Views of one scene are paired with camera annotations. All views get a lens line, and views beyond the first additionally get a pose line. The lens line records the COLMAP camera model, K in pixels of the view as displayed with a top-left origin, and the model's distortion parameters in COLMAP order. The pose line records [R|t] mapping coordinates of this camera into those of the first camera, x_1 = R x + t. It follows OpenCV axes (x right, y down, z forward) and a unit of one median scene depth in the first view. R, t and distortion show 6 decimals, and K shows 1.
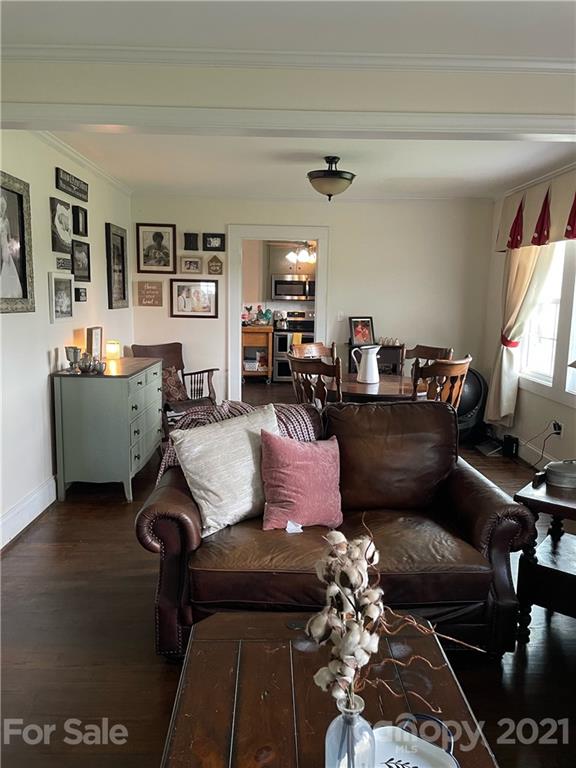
lens RADIAL K [[583.9, 0, 288.0], [0, 583.9, 382.6], [0, 0, 1]] dist [0.030841, -0.012139]
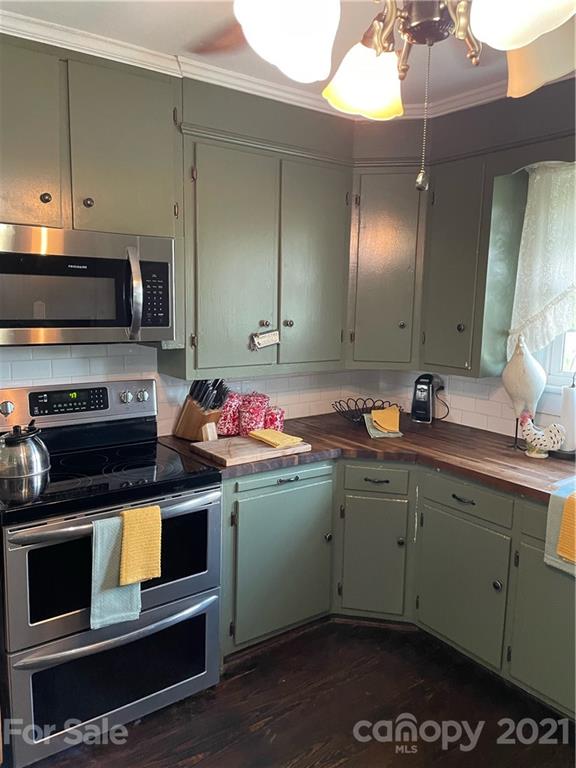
lens RADIAL K [[583.9, 0, 286.9], [0, 583.9, 385.2], [0, 0, 1]] dist [0.030841, -0.012139]
pose [[0.809778, -0.085933, 0.580409, -0.055665], [0.086715, 0.995882, 0.026463, -0.126514], [-0.580293, 0.028901, 0.813895, 0.781563]]
